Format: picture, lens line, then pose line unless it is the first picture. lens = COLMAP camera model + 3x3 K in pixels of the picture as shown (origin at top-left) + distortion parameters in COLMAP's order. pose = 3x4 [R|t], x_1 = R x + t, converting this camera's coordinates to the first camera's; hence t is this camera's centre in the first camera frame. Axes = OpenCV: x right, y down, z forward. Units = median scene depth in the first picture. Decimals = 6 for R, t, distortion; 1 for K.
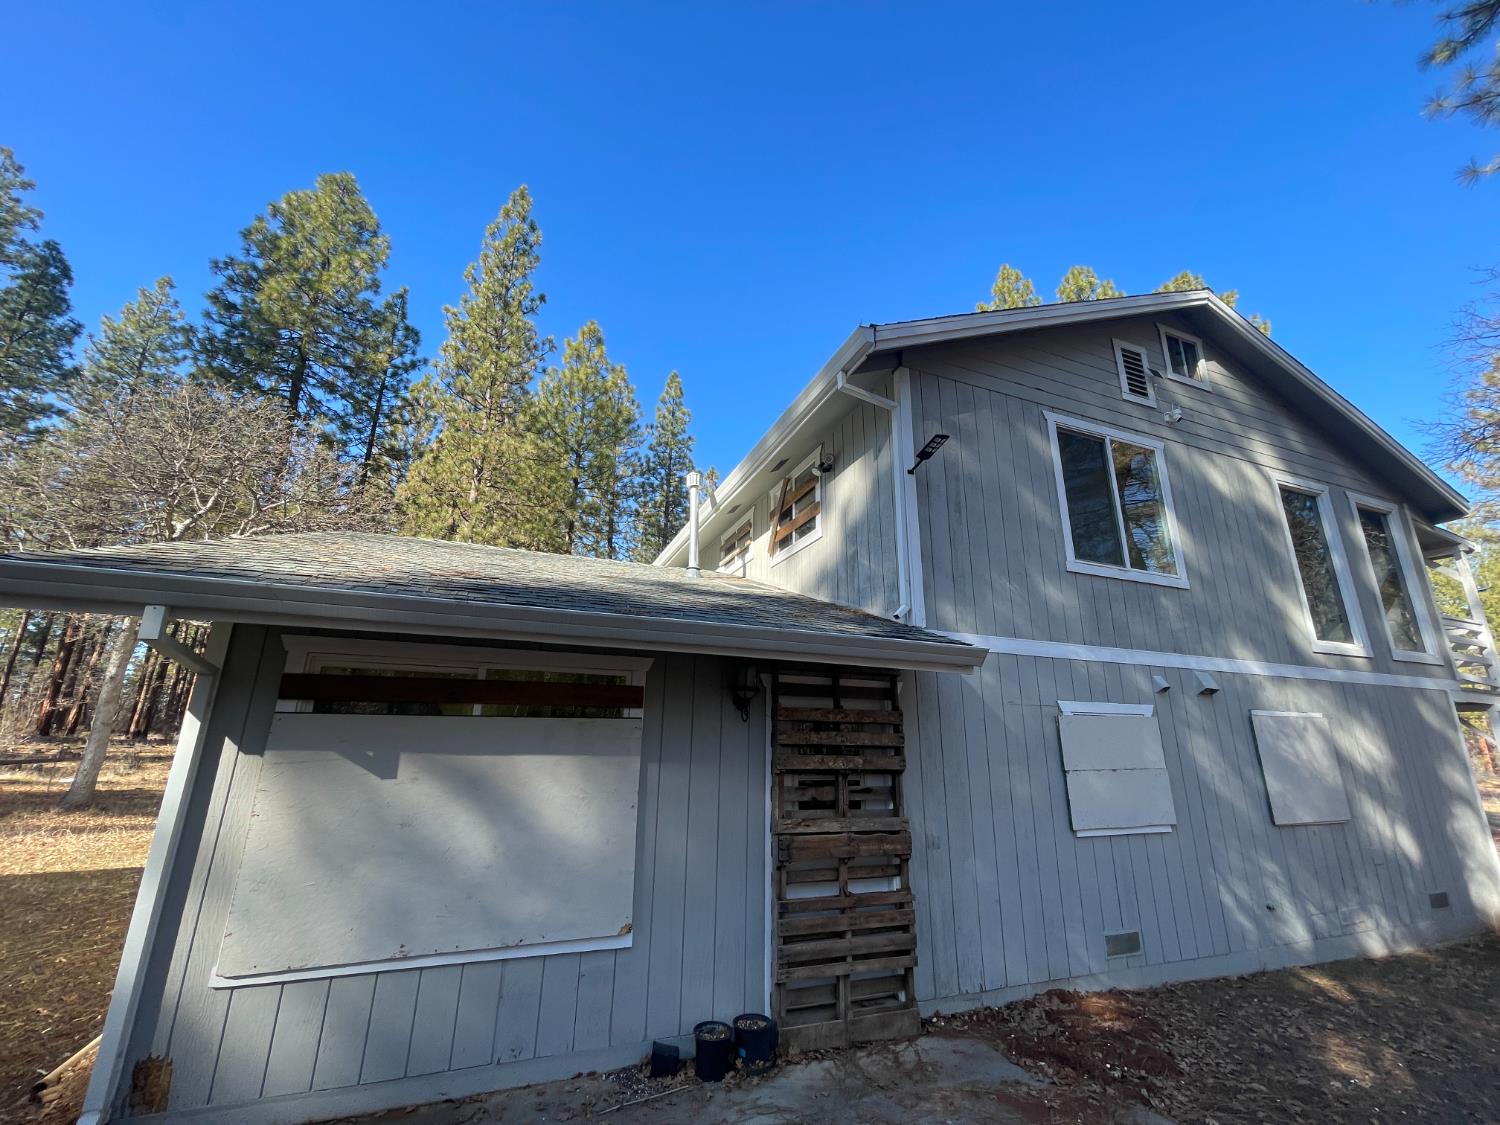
lens RADIAL K [[605.5, 0, 743.0], [0, 605.5, 561.6], [0, 0, 1]] dist [-0.003170, 0.000221]
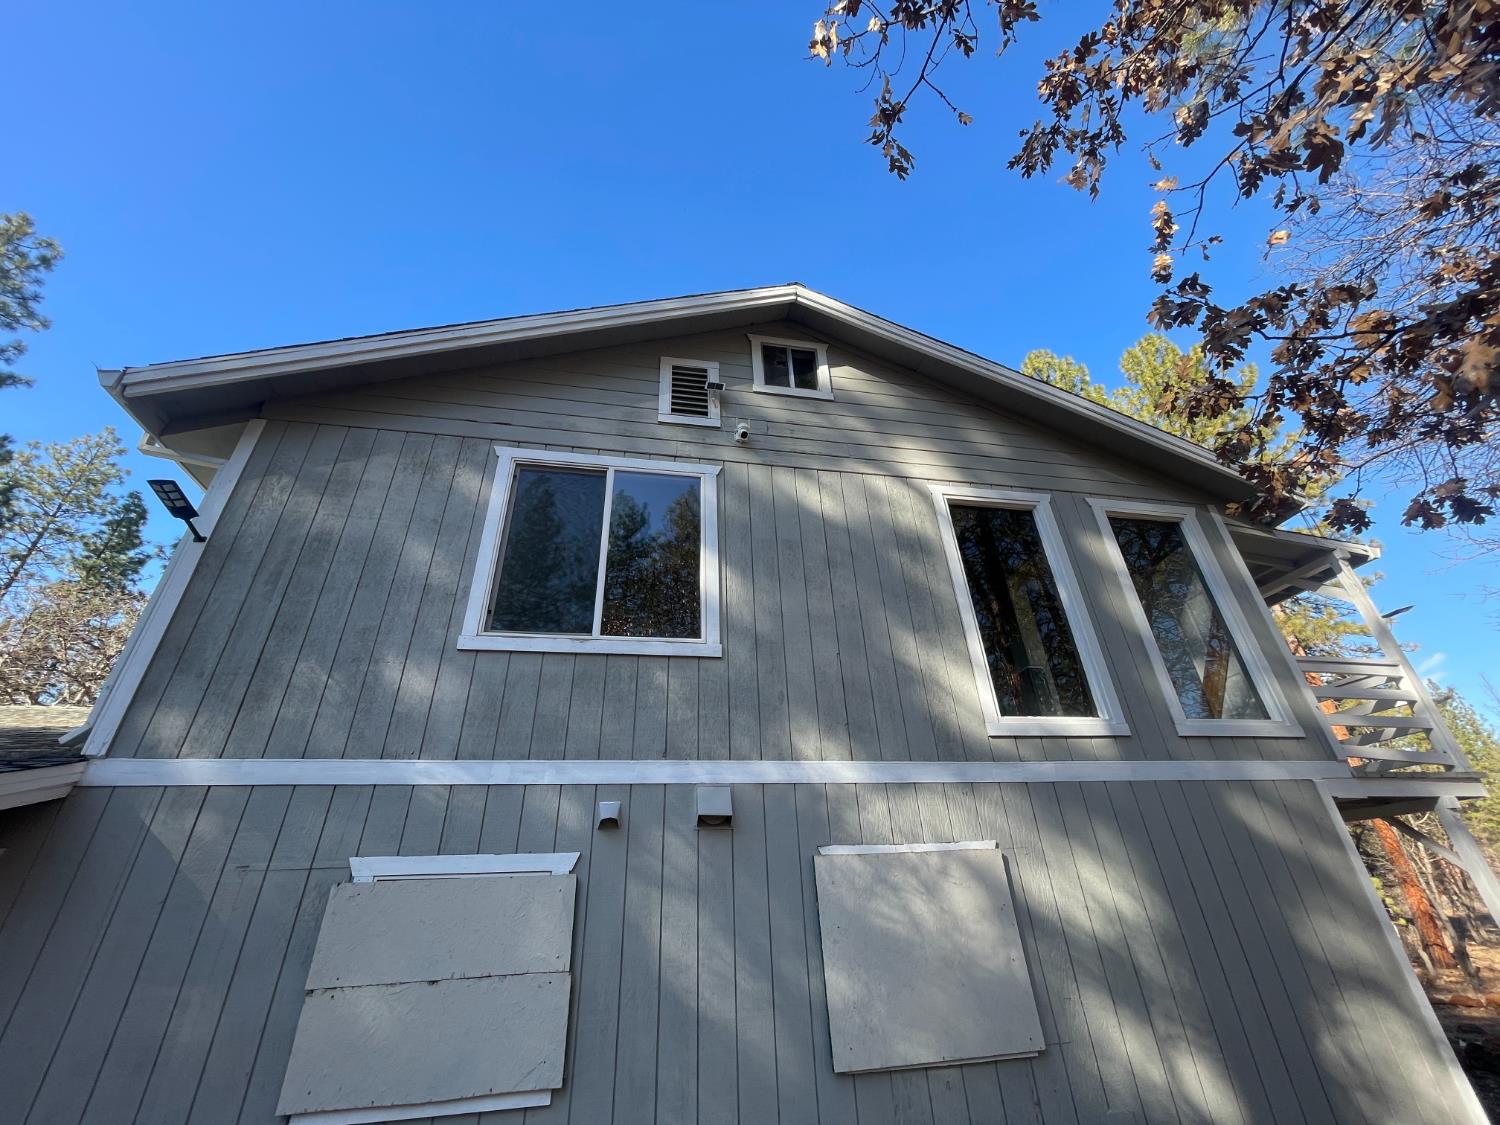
lens RADIAL K [[605.5, 0, 743.8], [0, 605.5, 562.7], [0, 0, 1]] dist [-0.003170, 0.000221]
pose [[0.981151, -0.140604, -0.132562, 0.839090], [0.105660, 0.964708, -0.241193, 0.105284], [0.161796, 0.222640, 0.961381, 0.327314]]
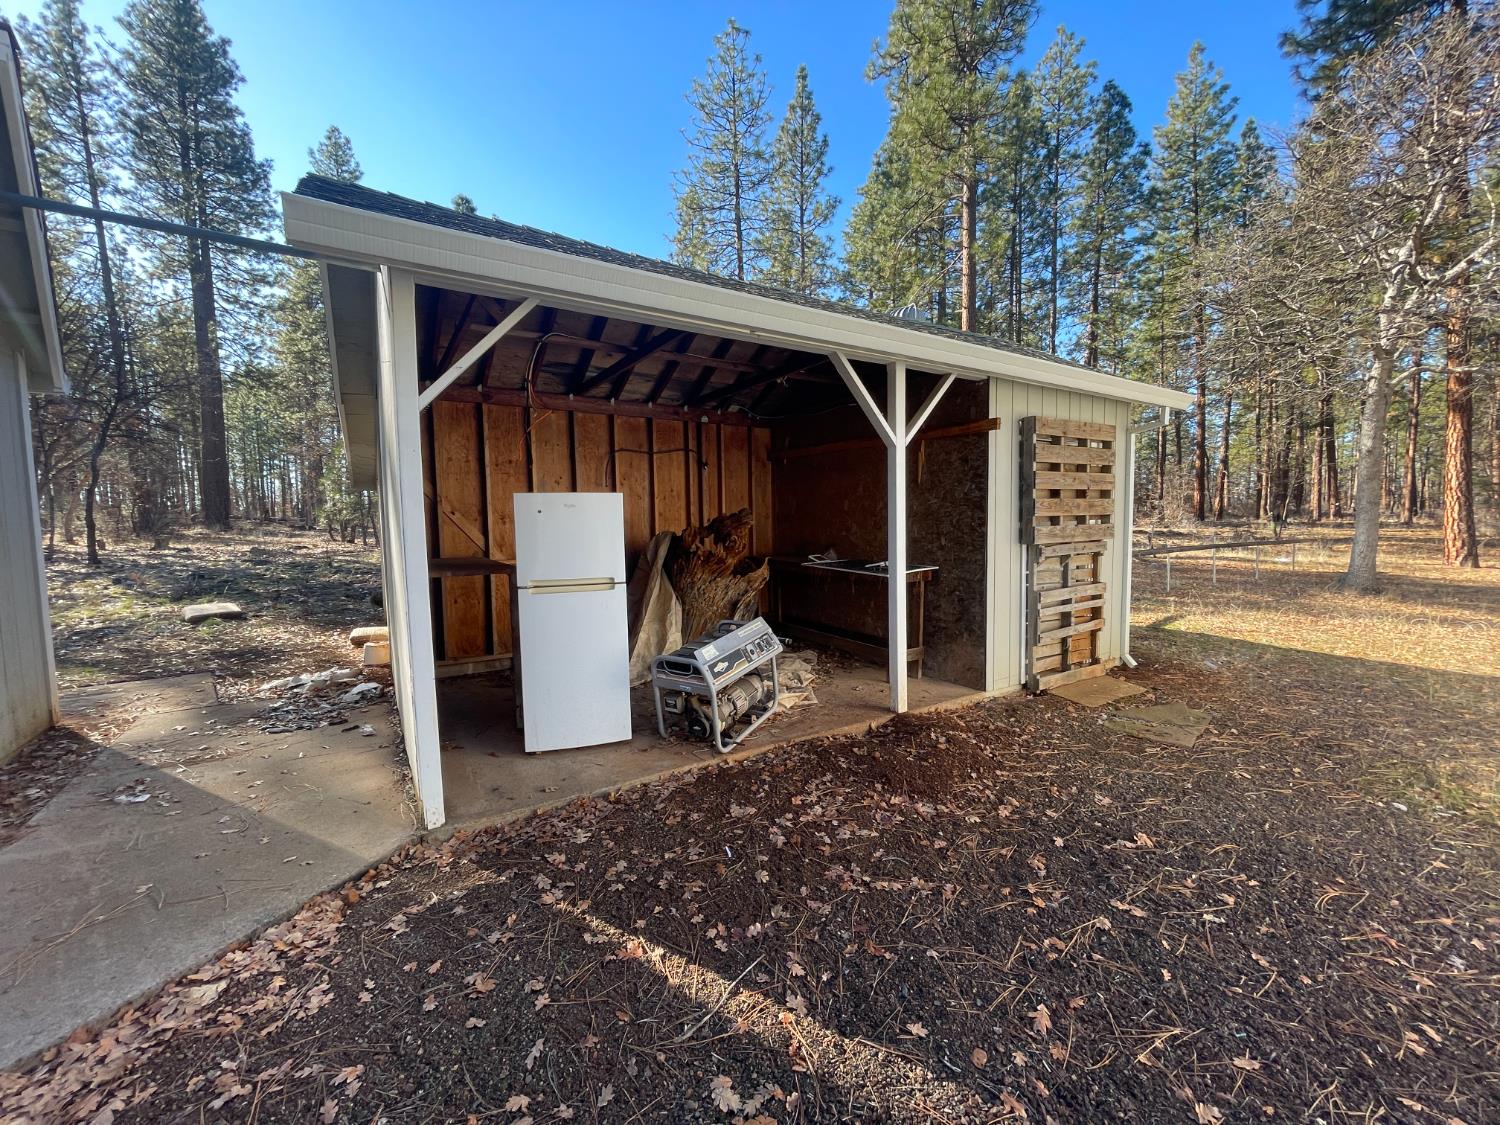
lens RADIAL K [[605.5, 0, 750.0], [0, 605.5, 561.4], [0, 0, 1]] dist [-0.003170, 0.000221]
pose [[0.140901, 0.047030, -0.988906, -0.585197], [0.294822, 0.951560, 0.087261, 0.010382], [0.945107, -0.303846, 0.120210, 0.015911]]
